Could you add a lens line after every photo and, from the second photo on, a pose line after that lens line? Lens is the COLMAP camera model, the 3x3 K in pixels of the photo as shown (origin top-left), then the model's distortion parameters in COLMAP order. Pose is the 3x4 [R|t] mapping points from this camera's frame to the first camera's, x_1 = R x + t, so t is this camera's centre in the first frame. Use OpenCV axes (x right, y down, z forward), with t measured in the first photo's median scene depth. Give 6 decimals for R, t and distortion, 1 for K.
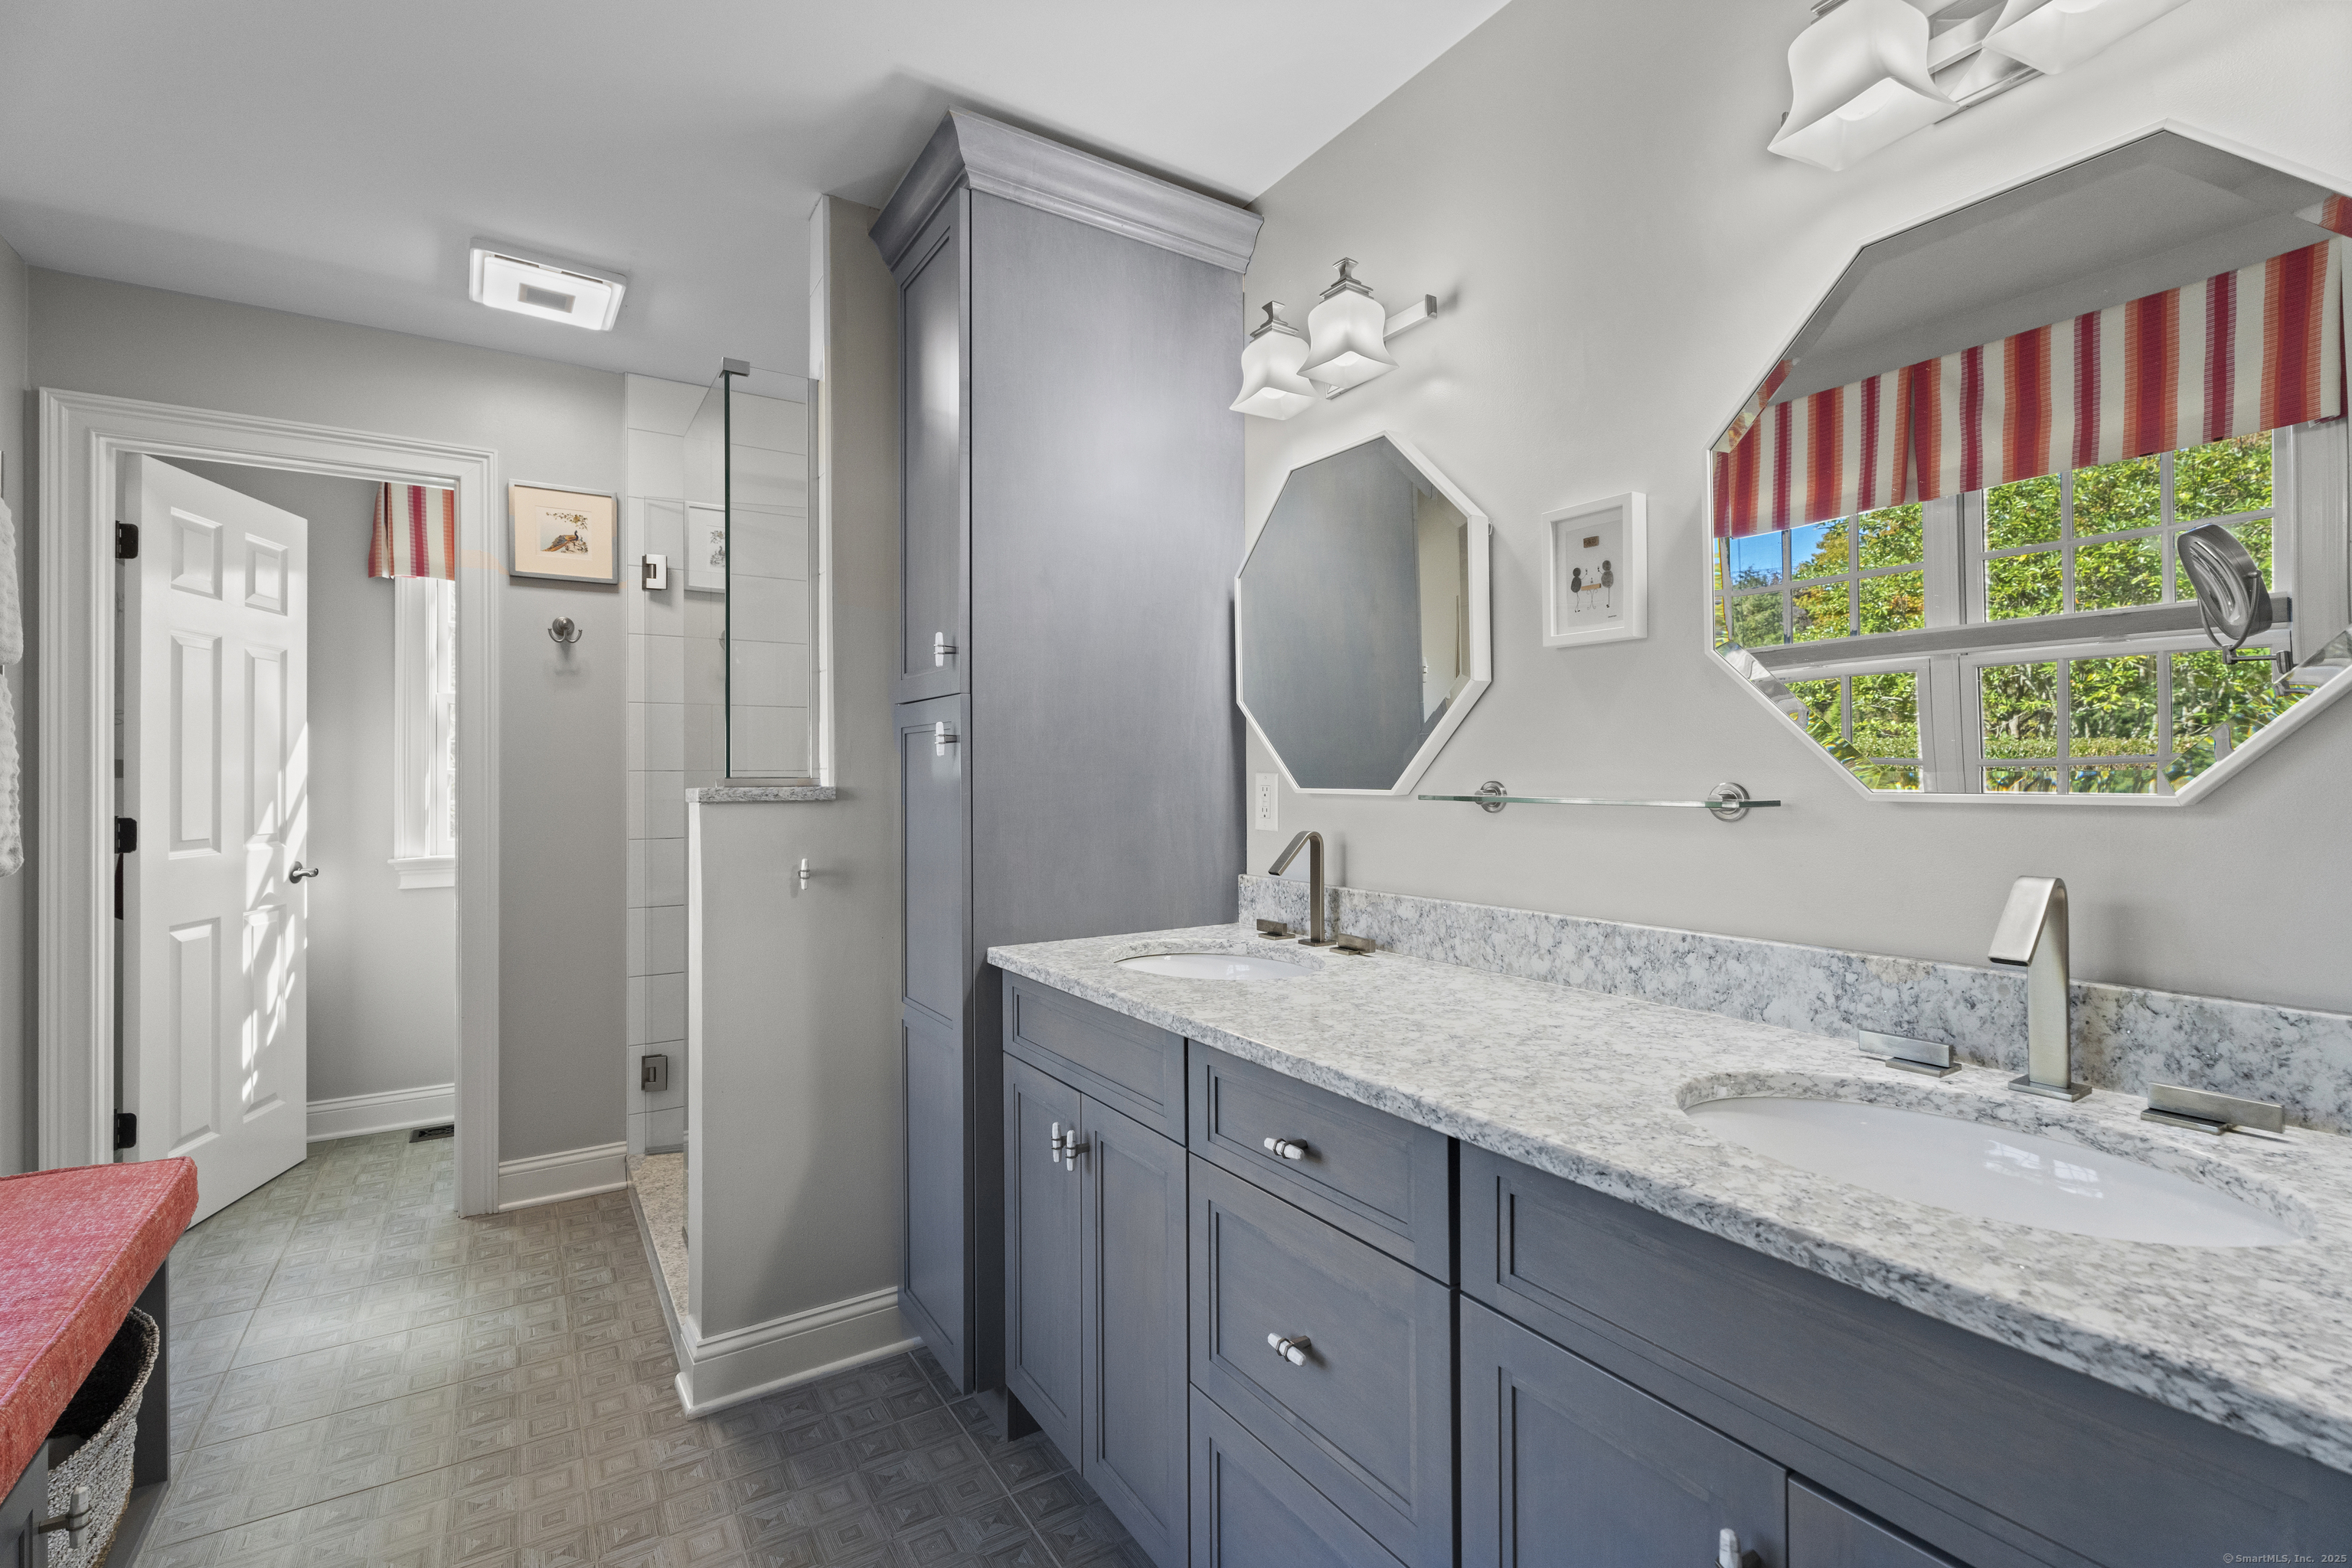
lens RADIAL K [[1068.1, 0, 1181.7], [0, 1068.1, 772.9], [0, 0, 1]] dist [-0.009341, -0.000123]
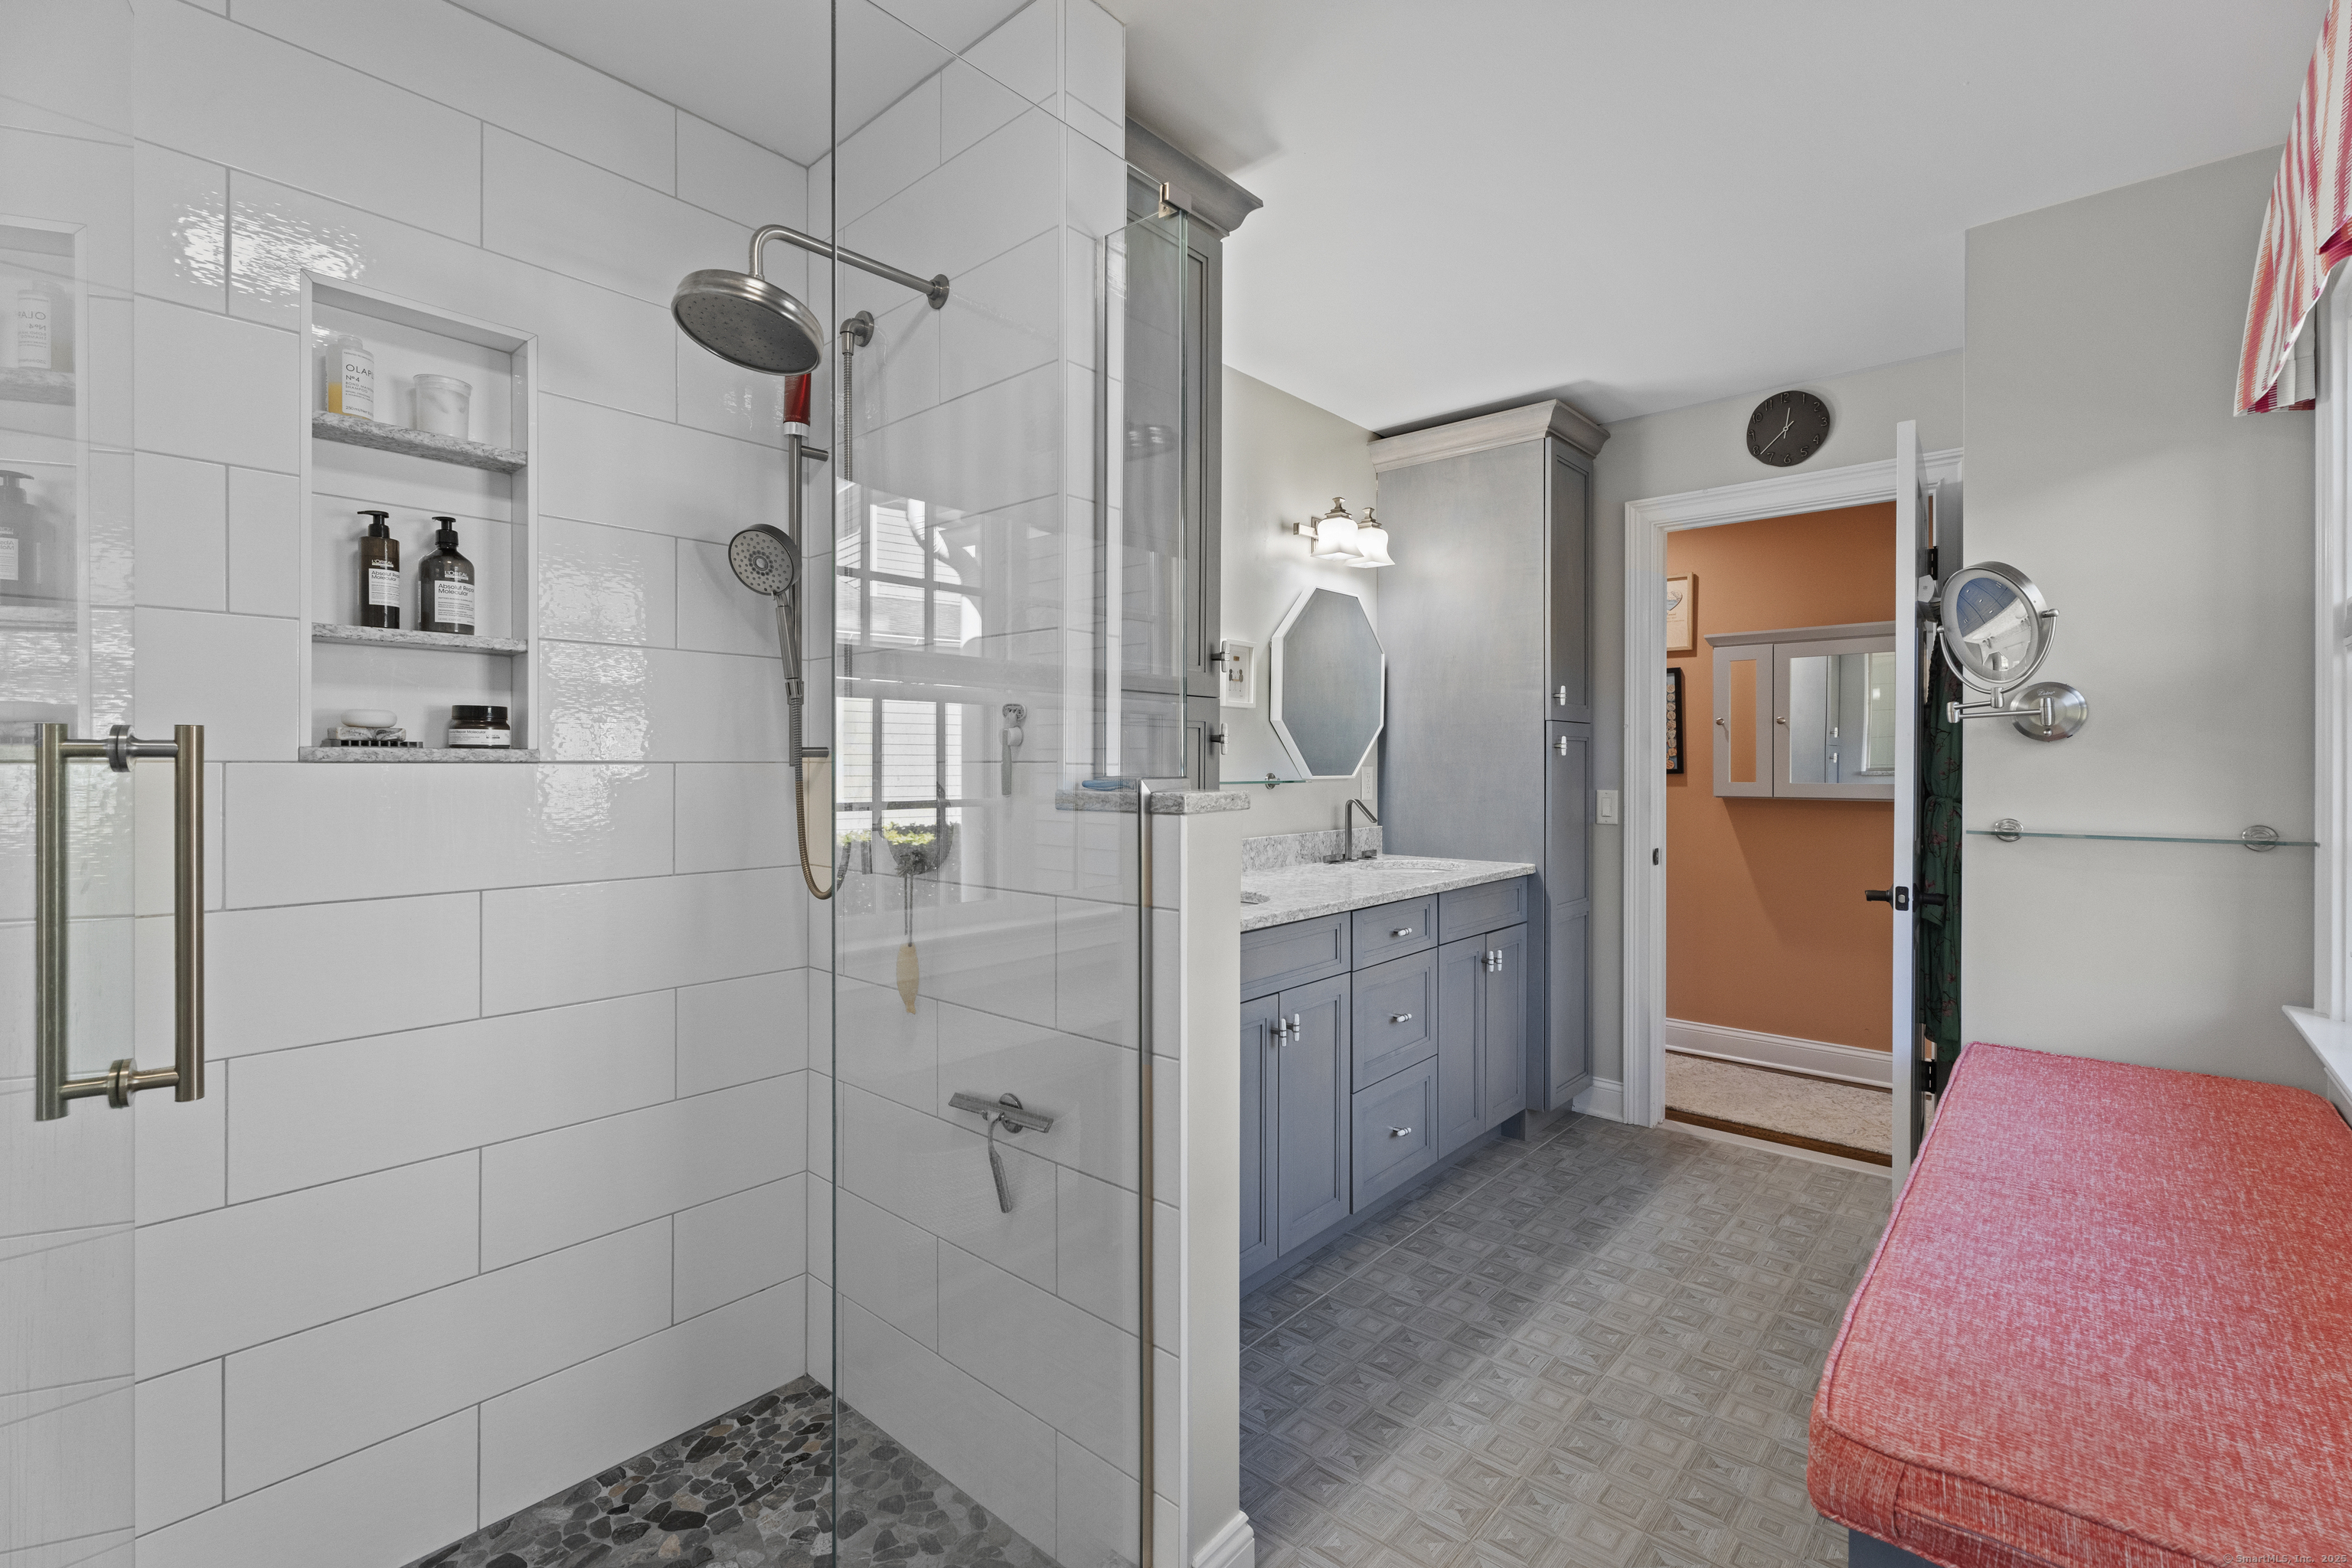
lens RADIAL K [[1068.1, 0, 1176.7], [0, 1068.1, 778.9], [0, 0, 1]] dist [-0.009341, -0.000123]
pose [[-0.292741, -0.007318, 0.956164, -1.648194], [-0.001670, 0.999973, 0.007142, 0.004313], [-0.956190, 0.000494, -0.292746, 1.794688]]
